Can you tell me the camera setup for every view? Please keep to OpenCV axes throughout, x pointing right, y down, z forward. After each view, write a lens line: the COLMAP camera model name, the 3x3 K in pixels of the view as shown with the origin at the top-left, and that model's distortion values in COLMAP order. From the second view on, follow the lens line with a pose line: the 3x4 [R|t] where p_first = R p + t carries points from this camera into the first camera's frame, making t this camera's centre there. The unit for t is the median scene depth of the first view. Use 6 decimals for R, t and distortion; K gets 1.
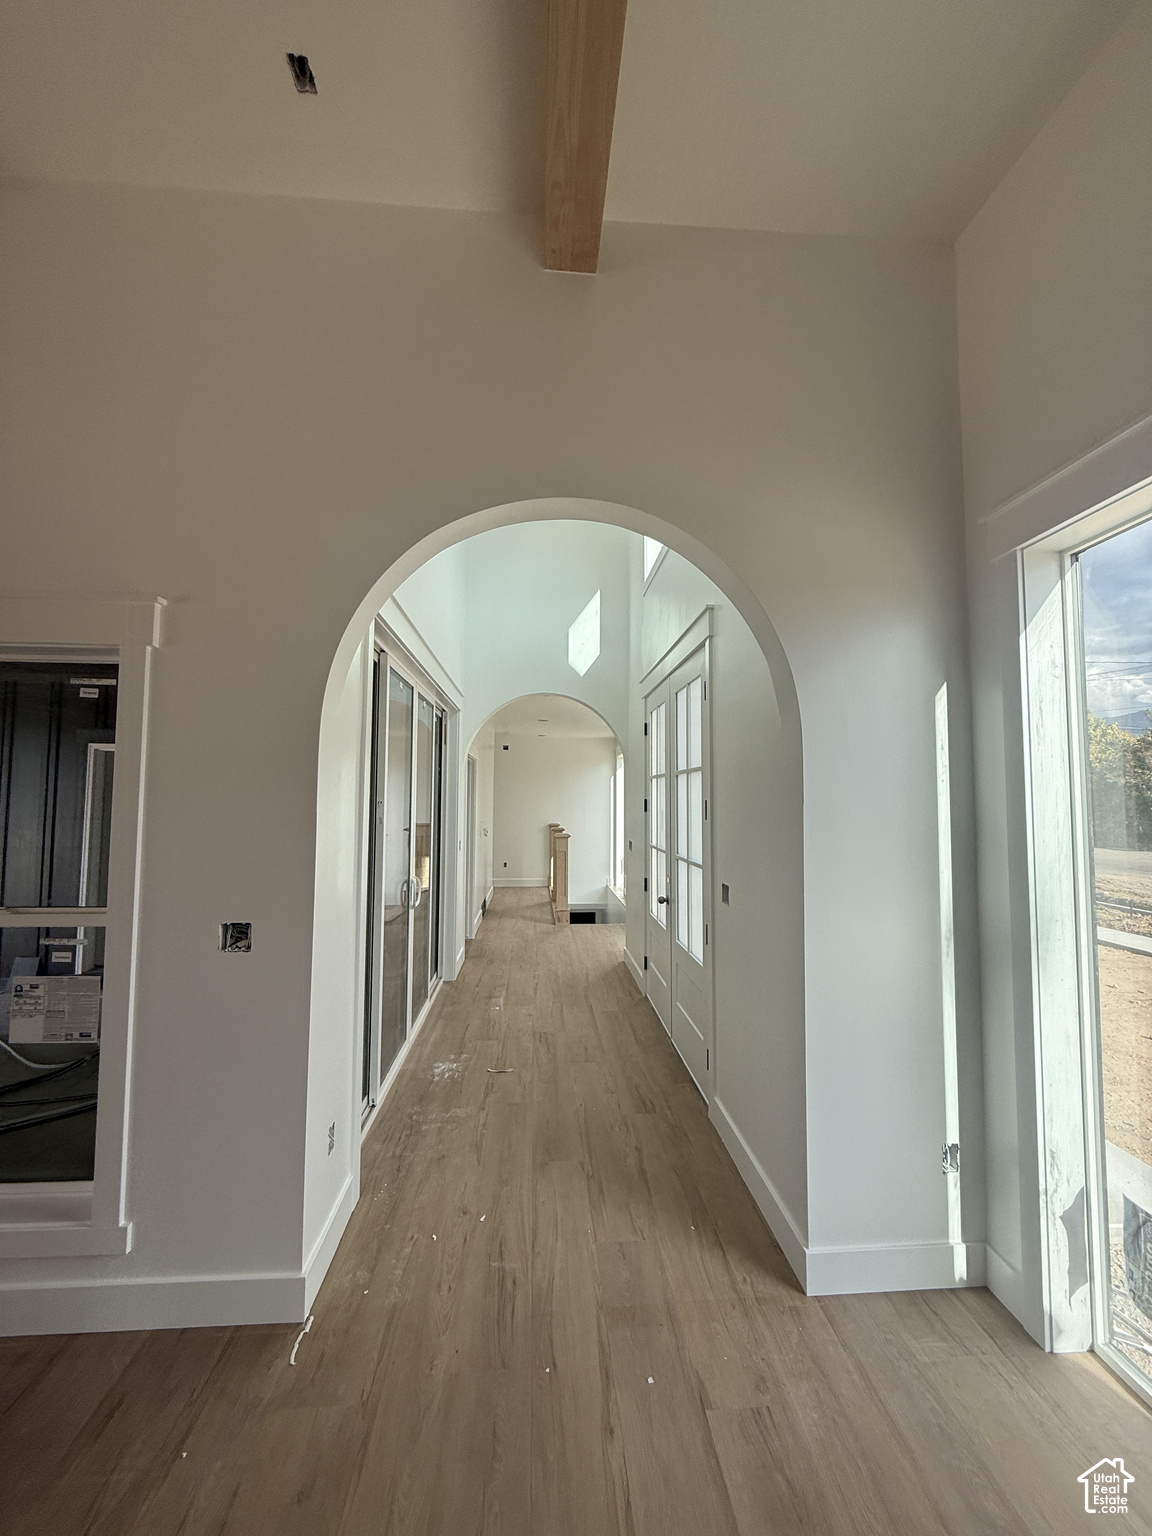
lens RADIAL K [[610.4, 0, 577.0], [0, 610.4, 763.3], [0, 0, 1]] dist [-0.000041, 0.000084]
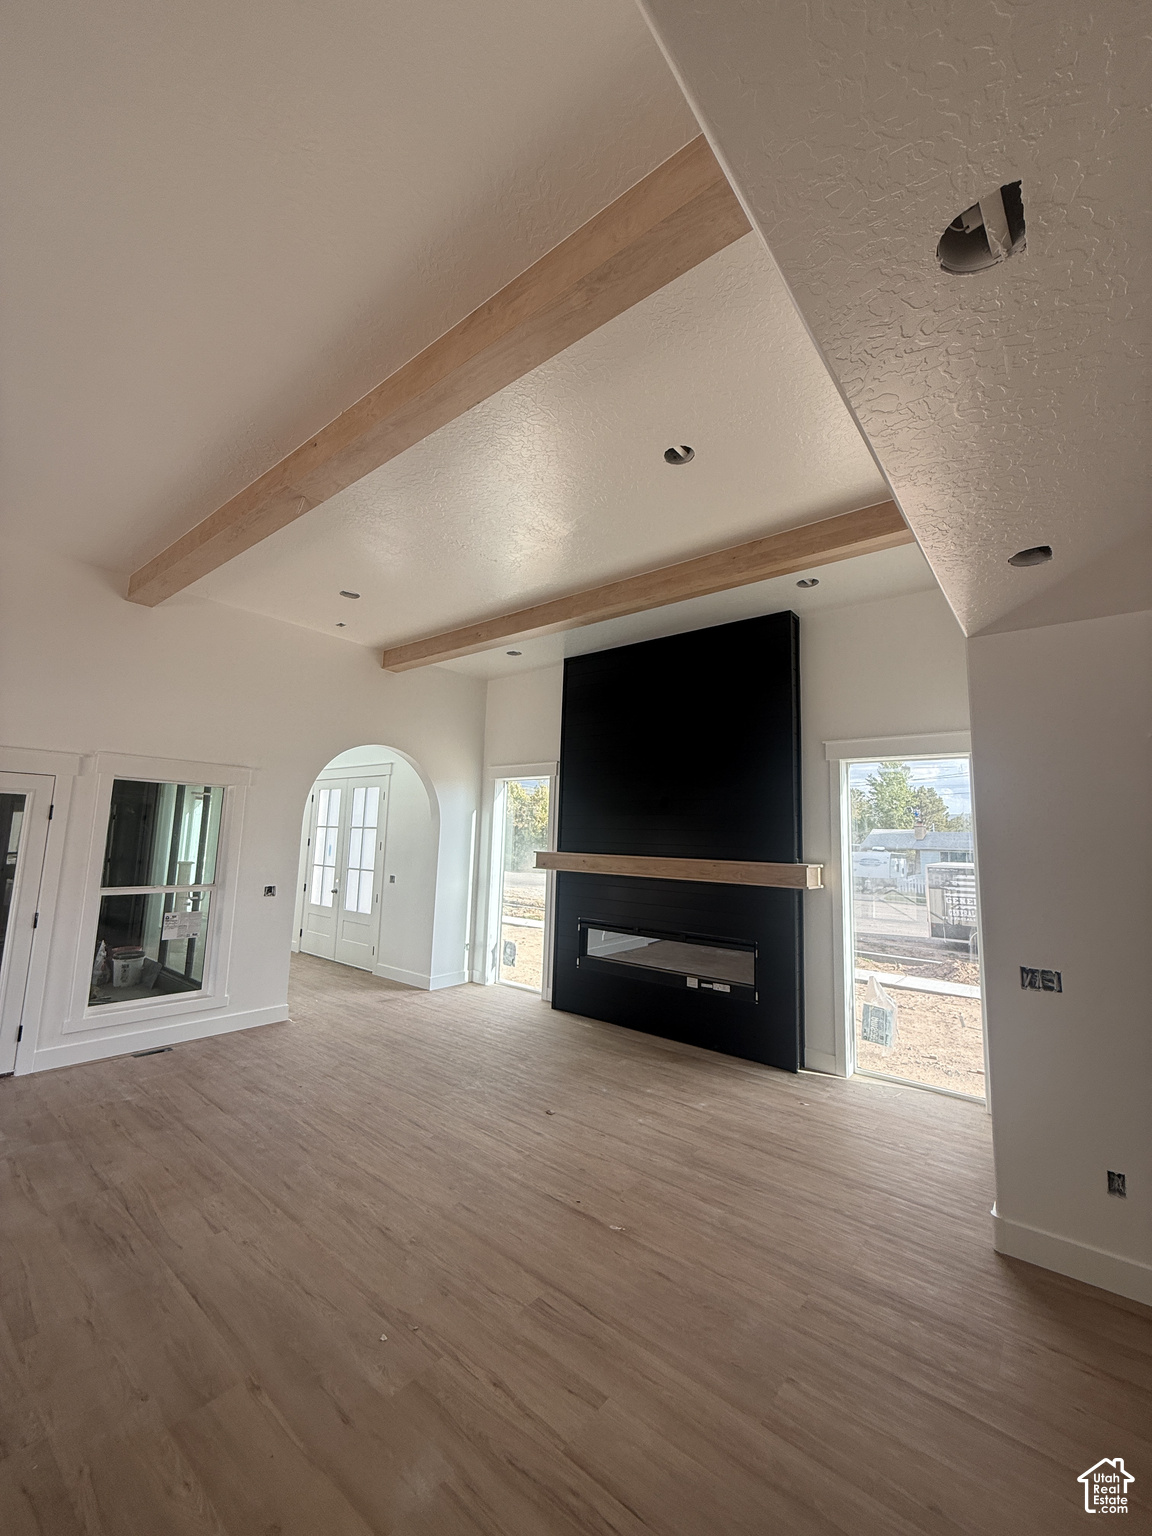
lens RADIAL K [[610.4, 0, 577.0], [0, 610.4, 763.3], [0, 0, 1]] dist [-0.000041, 0.000084]
pose [[0.681845, 0.105611, 0.723833, -0.940082], [-0.068878, 0.994396, -0.080206, -0.097764], [-0.728247, 0.004832, 0.685298, -1.096069]]
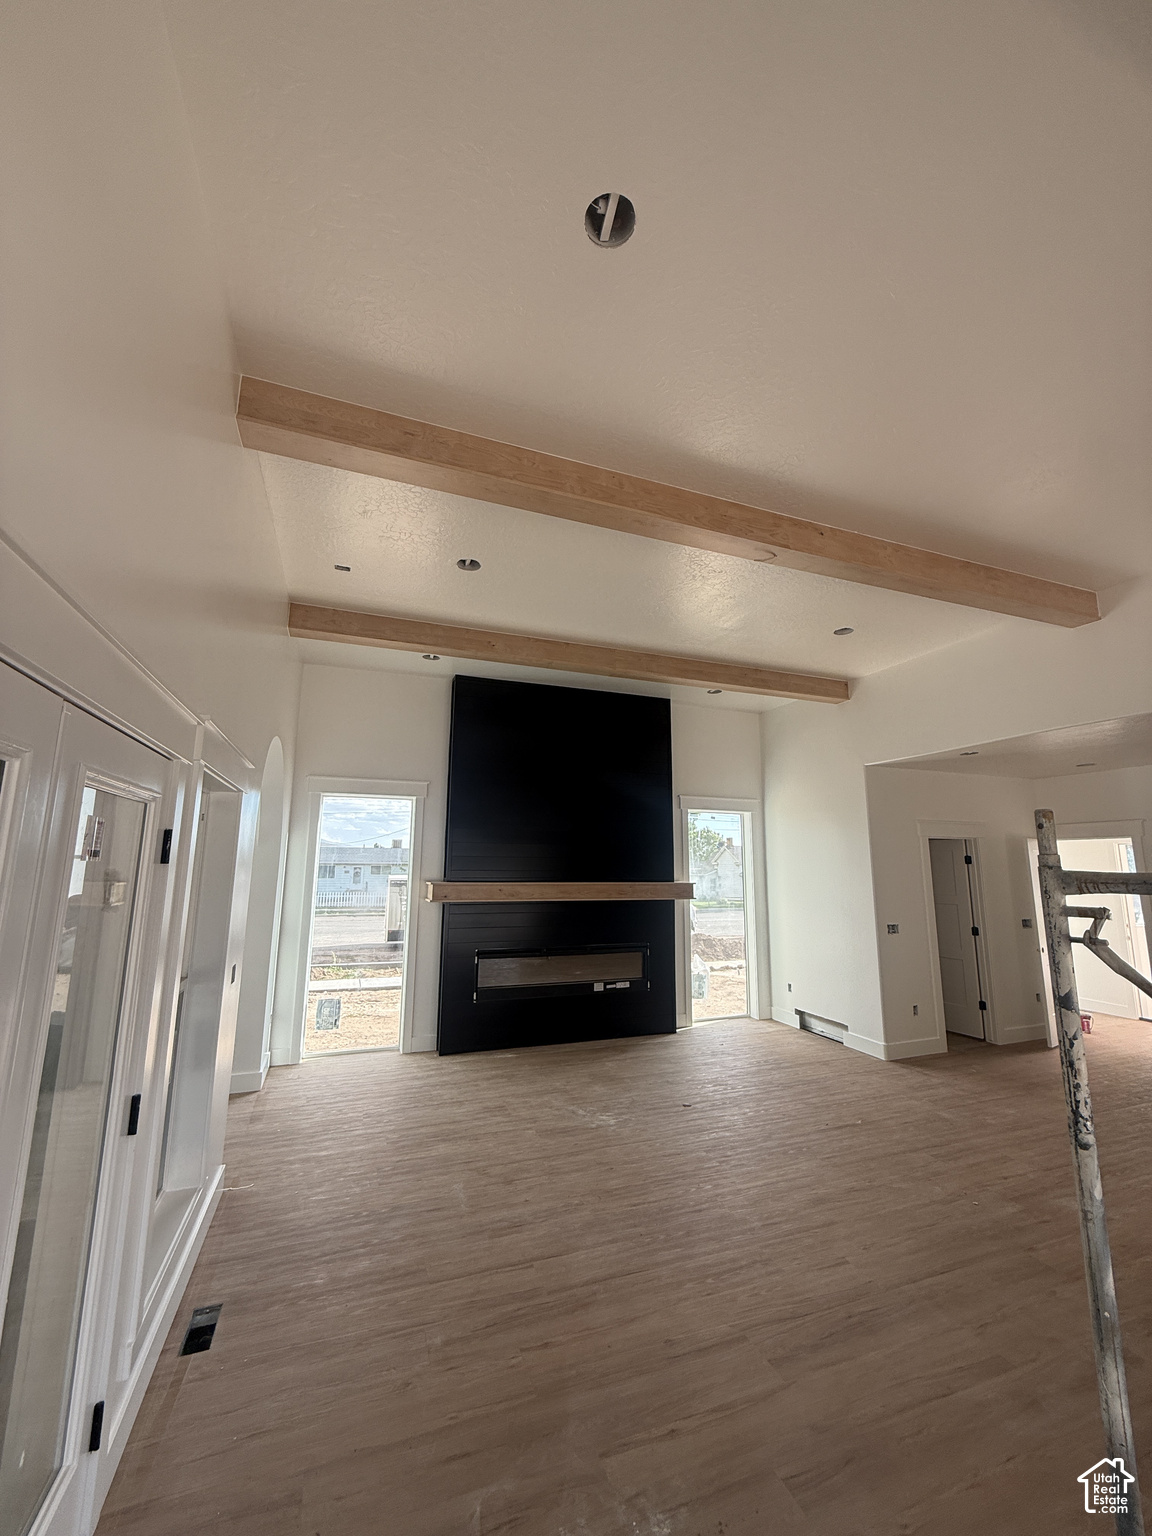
lens RADIAL K [[610.4, 0, 577.0], [0, 610.4, 763.3], [0, 0, 1]] dist [-0.000041, 0.000084]
pose [[-0.286287, 0.150868, 0.946192, -1.374993], [-0.064279, 0.982277, -0.176071, -0.026166], [-0.955985, -0.111227, -0.271515, 0.343972]]
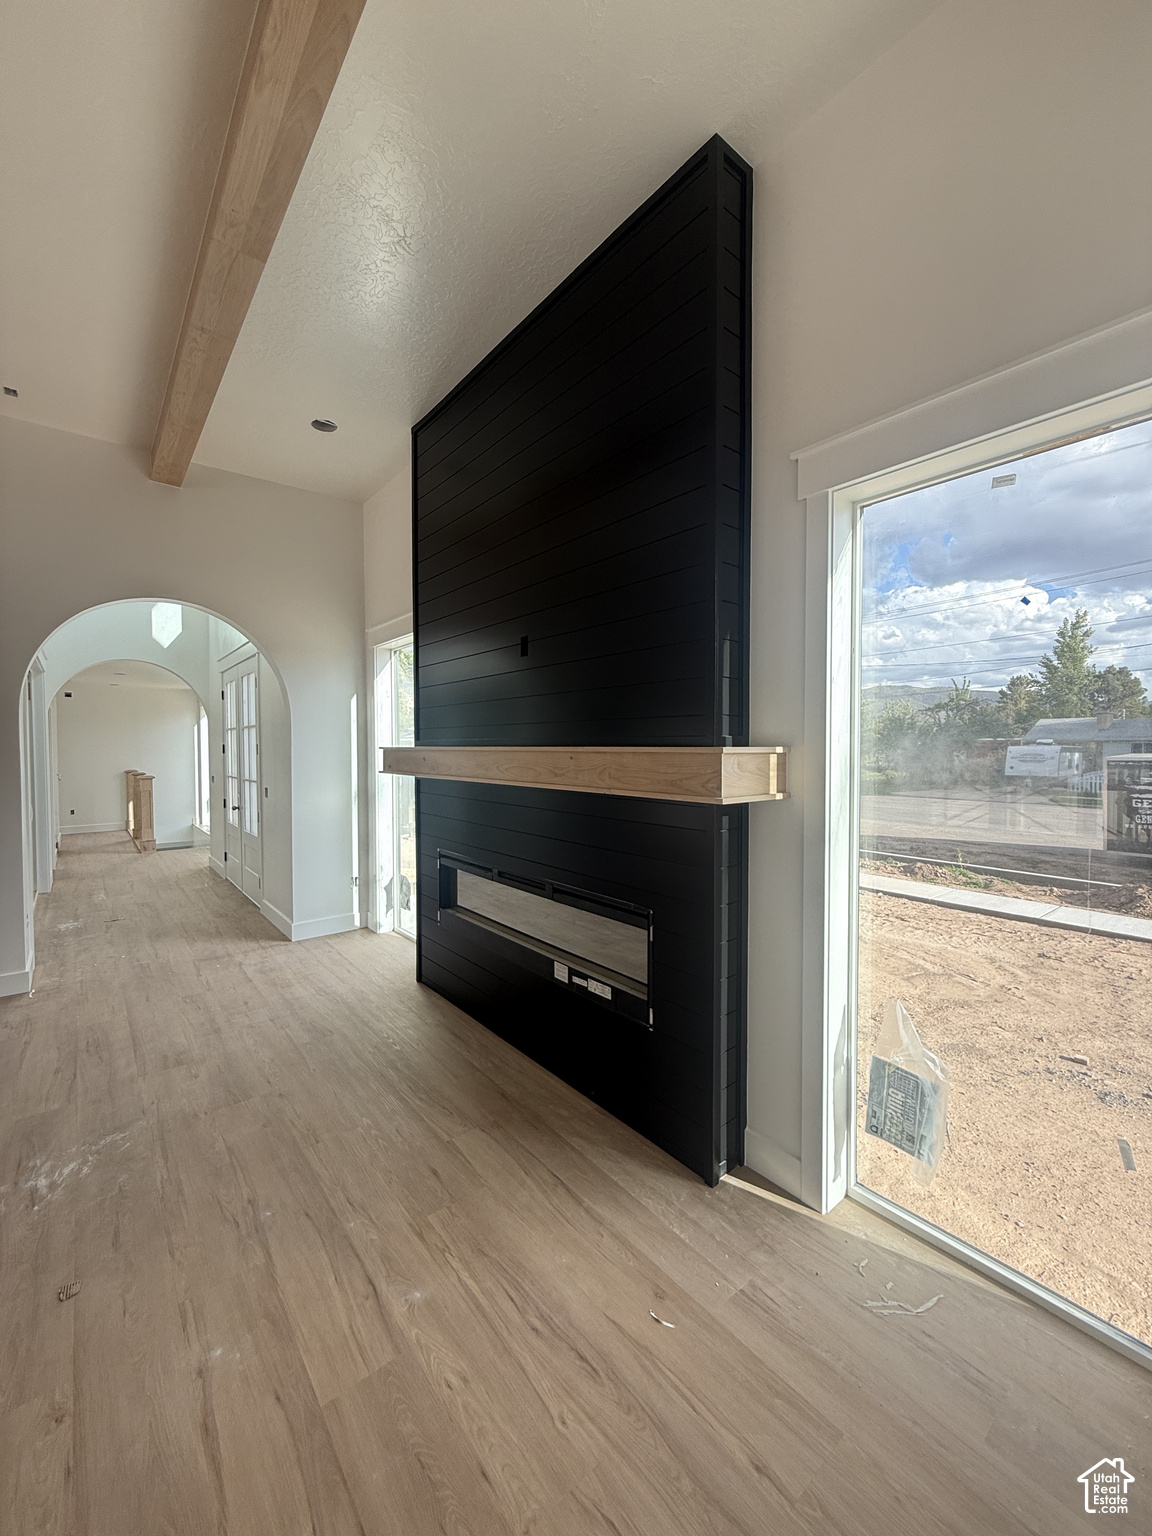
lens RADIAL K [[610.4, 0, 577.0], [0, 610.4, 763.3], [0, 0, 1]] dist [-0.000041, 0.000084]
pose [[0.817016, -0.025085, 0.576069, -0.051484], [-0.025186, 0.996547, 0.079115, -0.045138], [-0.576065, -0.079147, 0.813563, -0.926069]]
